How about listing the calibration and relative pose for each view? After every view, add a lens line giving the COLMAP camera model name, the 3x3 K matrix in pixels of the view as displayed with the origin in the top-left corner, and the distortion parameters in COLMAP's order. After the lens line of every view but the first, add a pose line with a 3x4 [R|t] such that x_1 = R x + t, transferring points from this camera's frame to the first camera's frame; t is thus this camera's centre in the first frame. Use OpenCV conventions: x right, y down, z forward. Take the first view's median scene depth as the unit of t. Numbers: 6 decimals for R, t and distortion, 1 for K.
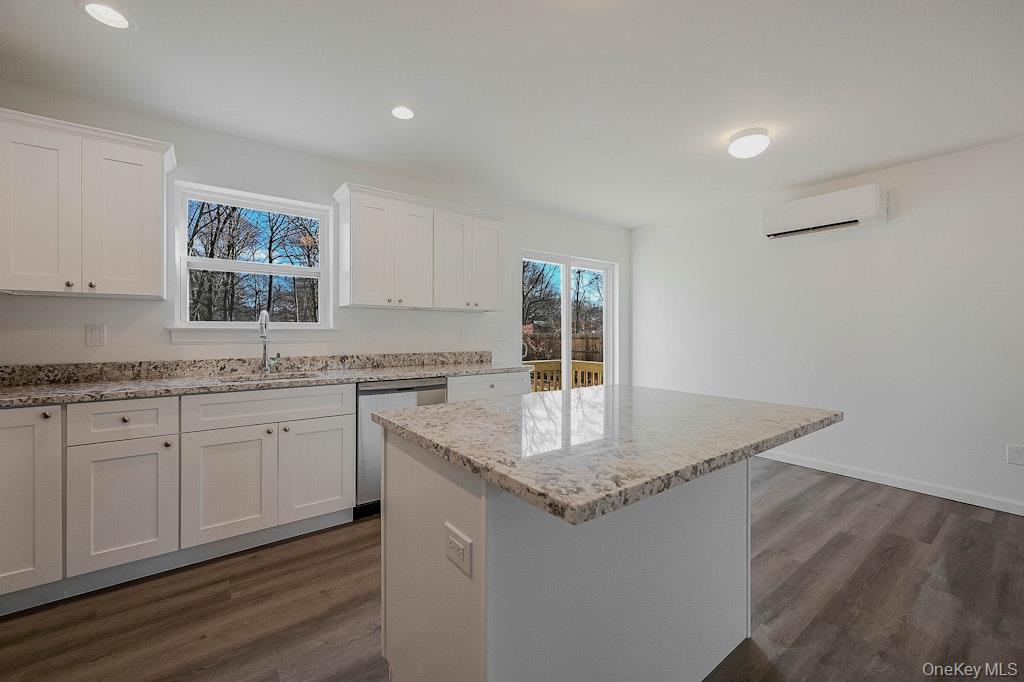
lens RADIAL K [[419.3, 0, 508.9], [0, 419.3, 337.8], [0, 0, 1]] dist [0.001732, -0.000376]
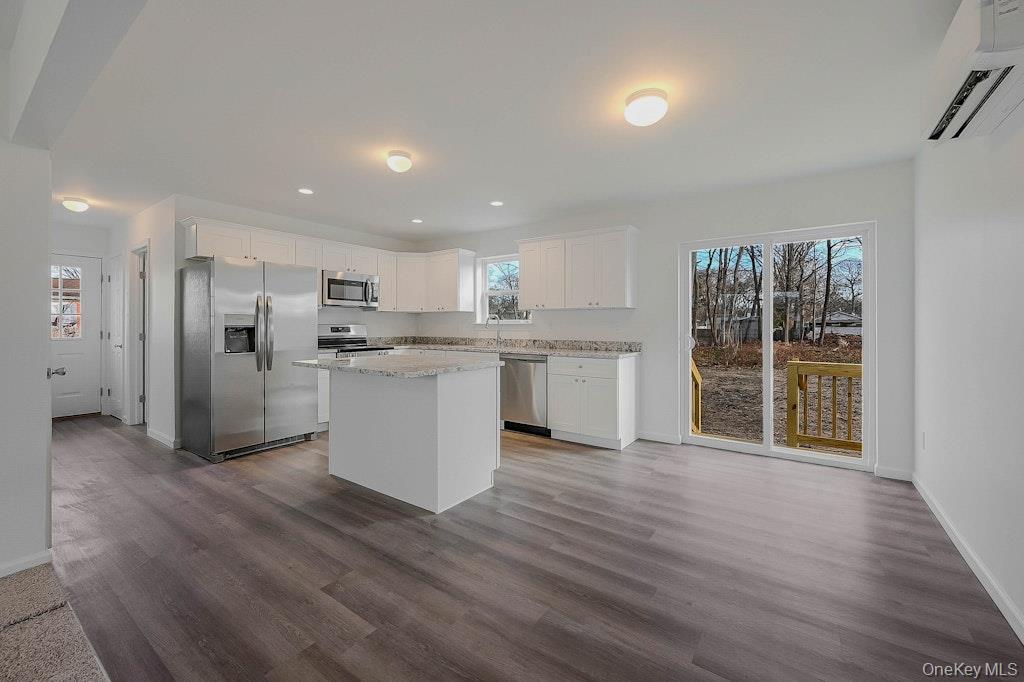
lens RADIAL K [[419.3, 0, 511.6], [0, 419.3, 326.7], [0, 0, 1]] dist [0.001732, -0.000376]
pose [[0.293361, 0.003214, -0.955996, 1.225131], [-0.011425, 0.999935, -0.000144, -0.007625], [0.955933, 0.010965, 0.293379, 0.441035]]
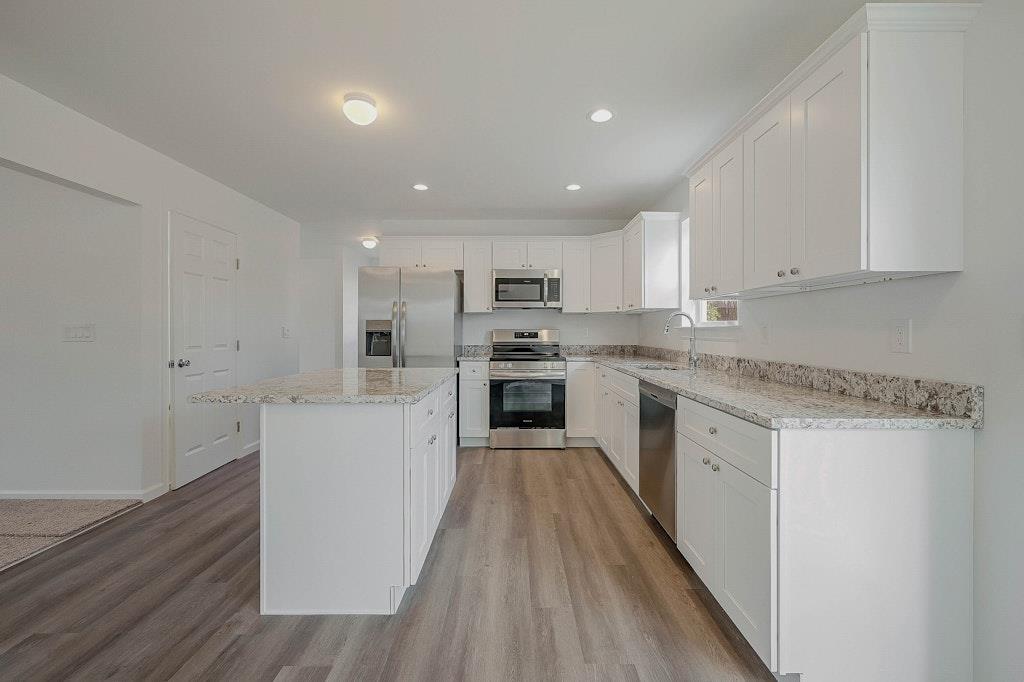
lens RADIAL K [[419.3, 0, 510.2], [0, 419.3, 333.3], [0, 0, 1]] dist [0.001732, -0.000376]
pose [[-0.604990, 0.003804, -0.796224, 0.578563], [-0.010178, 0.999870, 0.012511, -0.013806], [0.796168, 0.015673, -0.604873, 1.193559]]
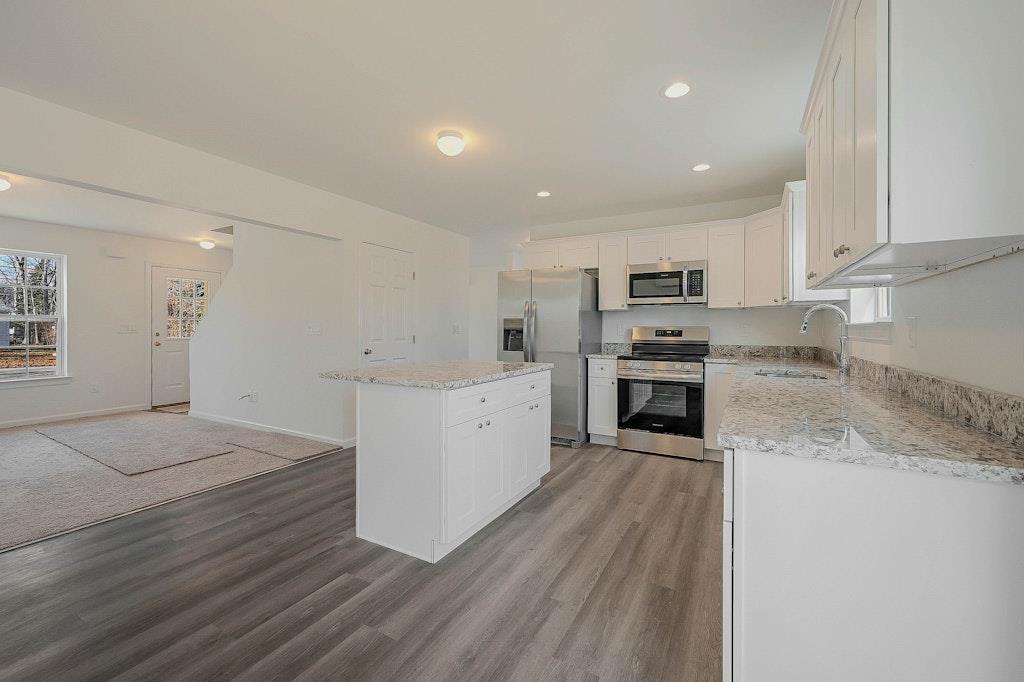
lens RADIAL K [[419.3, 0, 509.2], [0, 419.3, 331.8], [0, 0, 1]] dist [0.001732, -0.000376]
pose [[-0.917833, 0.000240, -0.396966, 0.369903], [-0.007894, 0.999791, 0.018857, -0.016145], [0.396888, 0.020441, -0.917639, 1.411192]]
